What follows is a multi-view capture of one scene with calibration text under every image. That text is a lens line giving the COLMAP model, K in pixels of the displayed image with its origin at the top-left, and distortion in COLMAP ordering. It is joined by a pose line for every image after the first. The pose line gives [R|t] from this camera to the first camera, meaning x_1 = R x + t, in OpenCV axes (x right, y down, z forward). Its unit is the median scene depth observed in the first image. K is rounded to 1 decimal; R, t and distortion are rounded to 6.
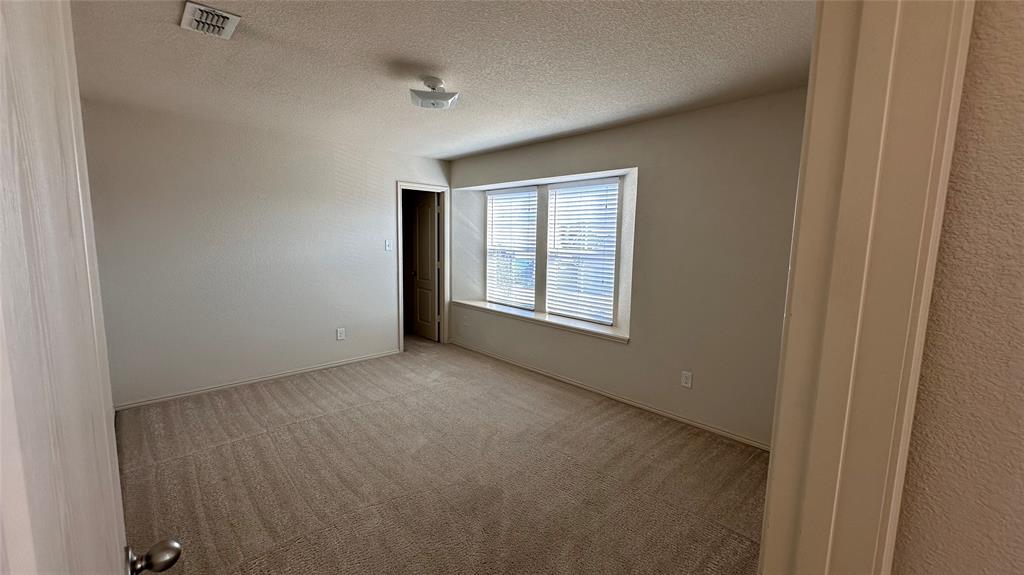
lens RADIAL K [[408.7, 0, 512.0], [0, 408.7, 287.5], [0, 0, 1]] dist [-0.000002, -0.000050]
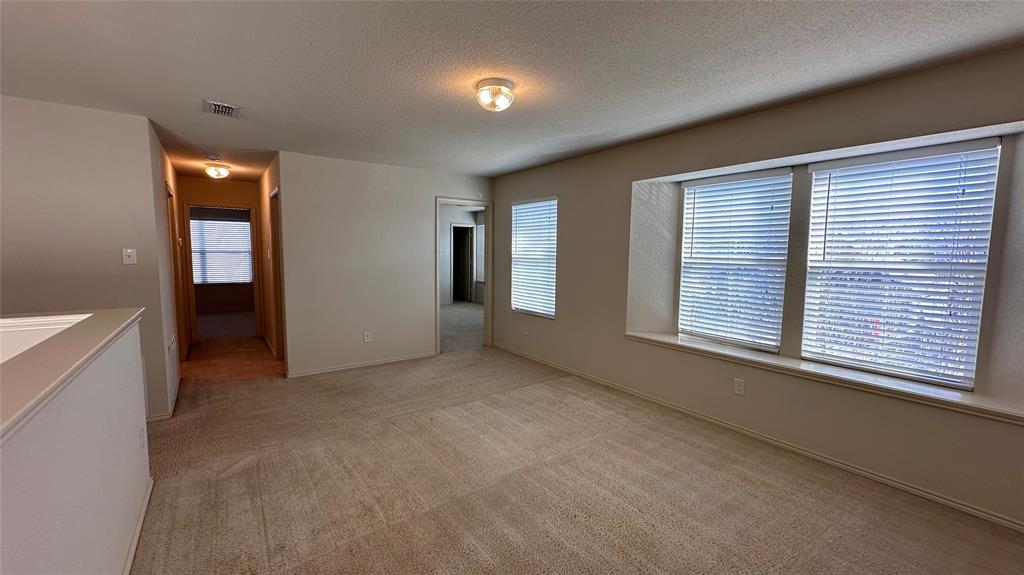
lens RADIAL K [[425.4, 0, 535.8], [0, 425.4, 288.6], [0, 0, 1]] dist [0.000180, 0.000081]
pose [[0.992235, -0.009996, -0.123978, -0.256428], [0.007039, 0.999681, -0.024268, -0.037037], [0.124181, 0.023206, 0.991988, 0.260428]]
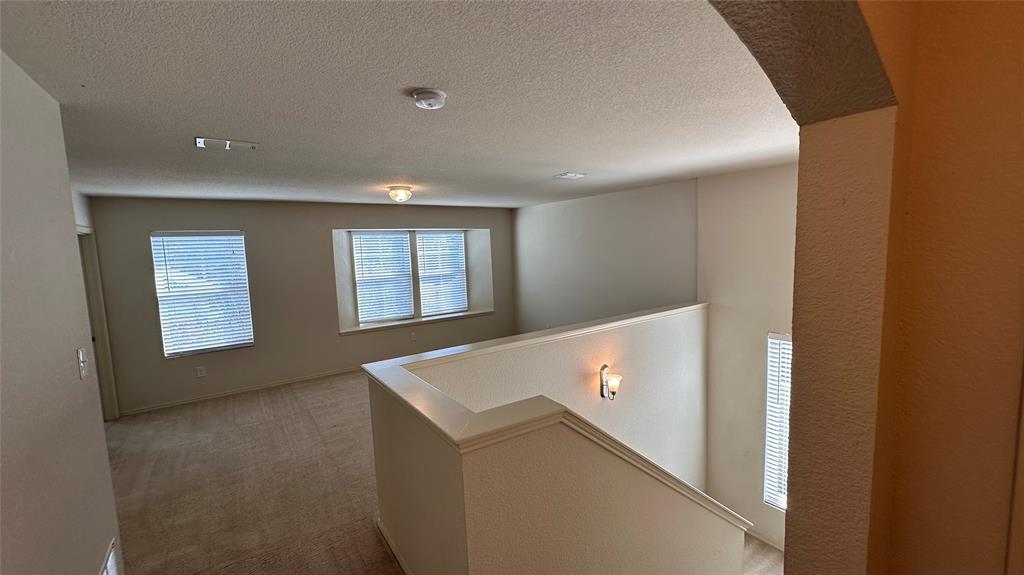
lens RADIAL K [[408.7, 0, 512.0], [0, 408.7, 287.5], [0, 0, 1]] dist [-0.000002, -0.000050]
pose [[0.130052, -0.130717, 0.982853, -1.305285], [0.152114, 0.982167, 0.110498, -0.153748], [-0.979769, 0.135135, 0.147616, 0.454887]]
